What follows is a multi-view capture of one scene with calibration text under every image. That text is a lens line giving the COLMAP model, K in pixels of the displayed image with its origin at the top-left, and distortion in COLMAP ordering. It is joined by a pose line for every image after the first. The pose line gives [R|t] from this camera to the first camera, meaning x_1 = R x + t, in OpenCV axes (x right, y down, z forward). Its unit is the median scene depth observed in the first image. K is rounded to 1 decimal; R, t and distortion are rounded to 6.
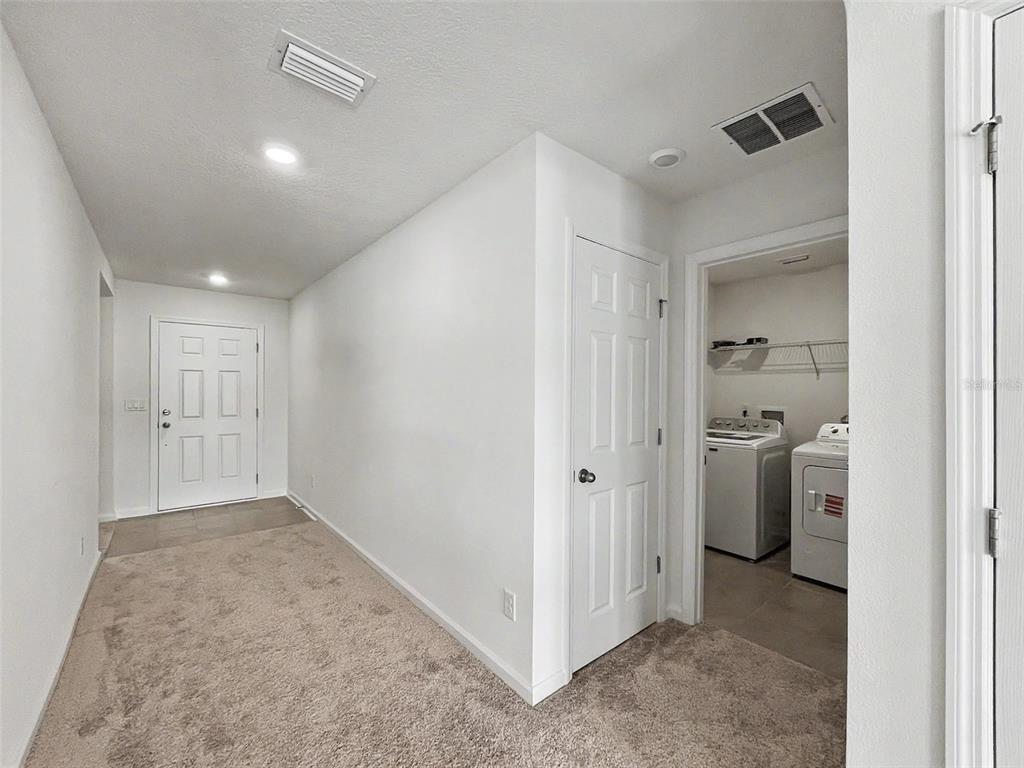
lens RADIAL K [[423.3, 0, 513.9], [0, 423.3, 392.4], [0, 0, 1]] dist [-0.000932, 0.000094]
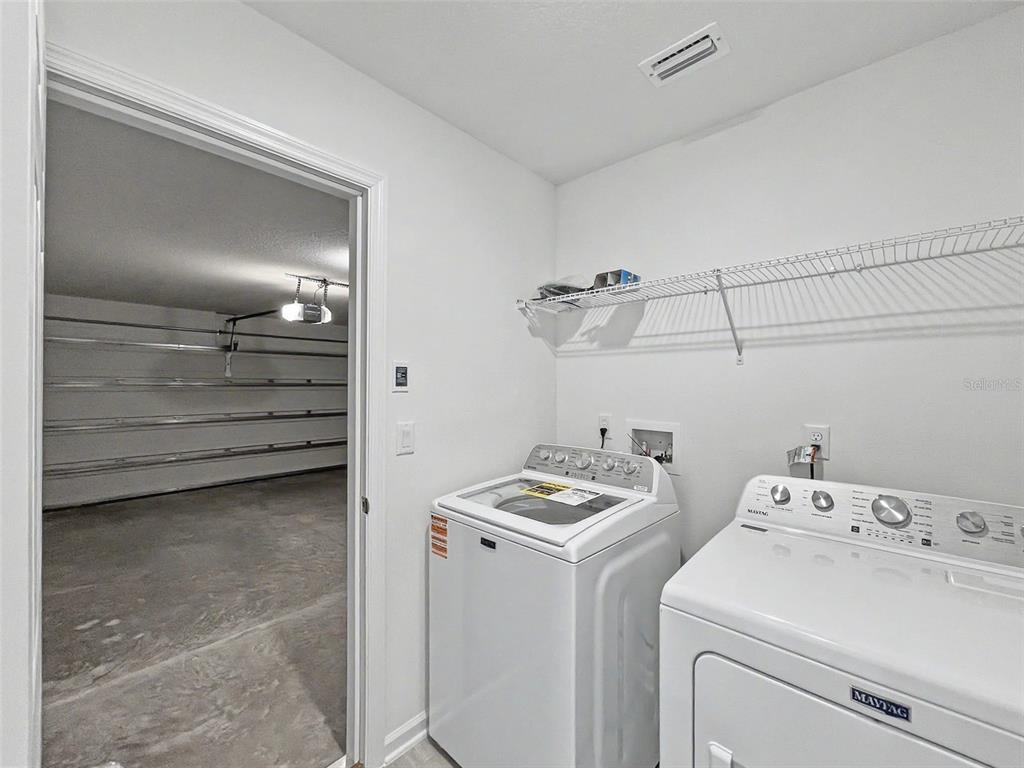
lens RADIAL K [[419.5, 0, 509.1], [0, 419.5, 390.1], [0, 0, 1]] dist [0.001615, 0.000144]
pose [[0.991380, 0.002982, 0.130984, 0.399504], [-0.004072, 0.999959, 0.008055, -0.006311], [-0.130955, -0.008519, 0.991352, 0.563773]]
